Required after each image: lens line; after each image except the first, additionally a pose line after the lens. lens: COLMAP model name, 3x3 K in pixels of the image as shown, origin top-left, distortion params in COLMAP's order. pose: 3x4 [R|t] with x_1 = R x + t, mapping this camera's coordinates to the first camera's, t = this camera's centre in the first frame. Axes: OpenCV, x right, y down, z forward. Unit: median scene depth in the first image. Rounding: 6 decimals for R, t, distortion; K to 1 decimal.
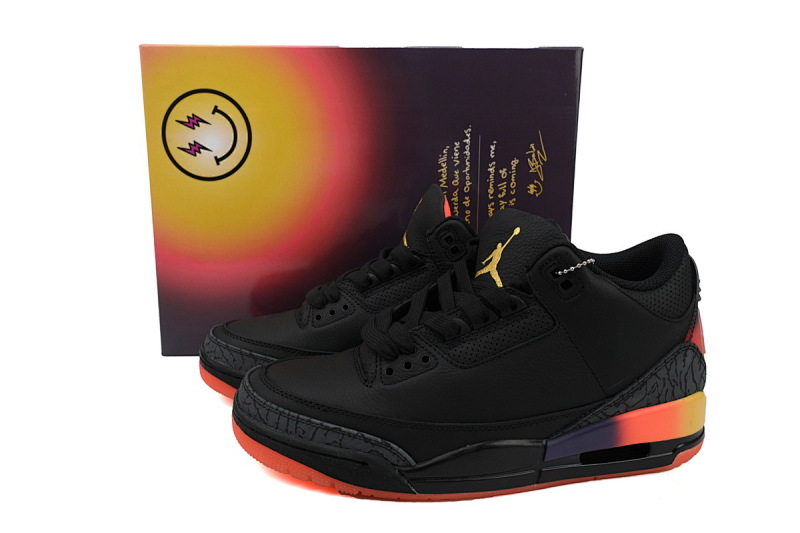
lens RADIAL K [[629.0, 0, 401.4], [0, 629.0, 266.7], [0, 0, 1]] dist [0.040343, -0.005686]
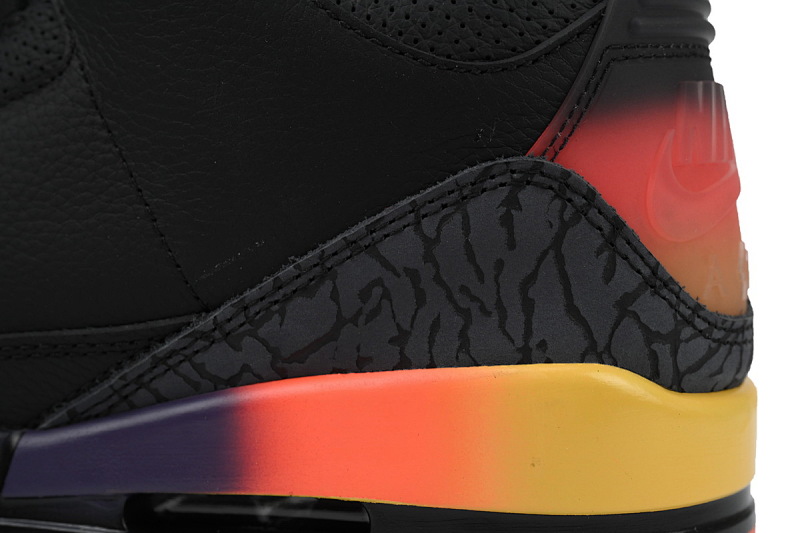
lens RADIAL K [[1671.1, 0, 399.9], [0, 1671.1, 267.4], [0, 0, 1]] dist [0.087385, 0.000000]
pose [[0.873384, 0.058882, -0.483460, 0.782122], [-0.120030, 0.988069, -0.096497, 0.251286], [0.472010, 0.142309, 0.870032, 0.360540]]
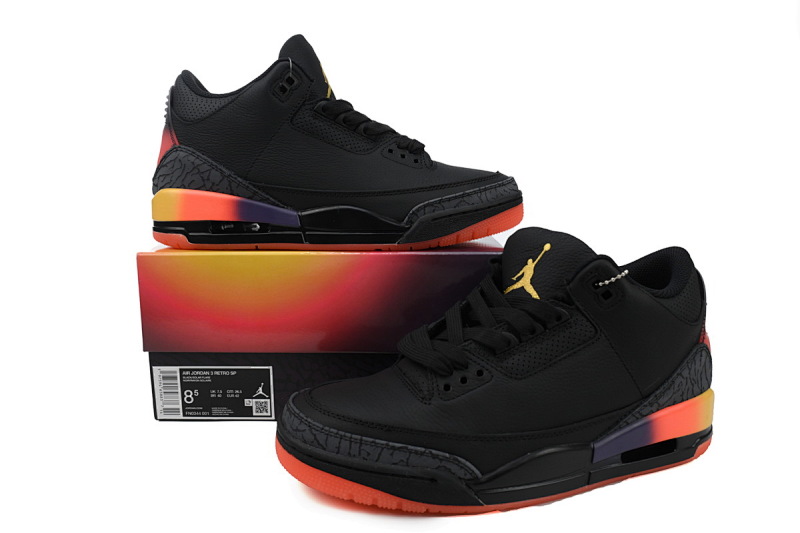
lens RADIAL K [[629.0, 0, 397.1], [0, 629.0, 265.4], [0, 0, 1]] dist [0.040343, -0.005686]
pose [[0.984021, -0.032781, 0.175008, -0.268335], [0.040344, 0.998391, -0.039835, 0.006481], [-0.173421, 0.046259, 0.983761, -0.000280]]
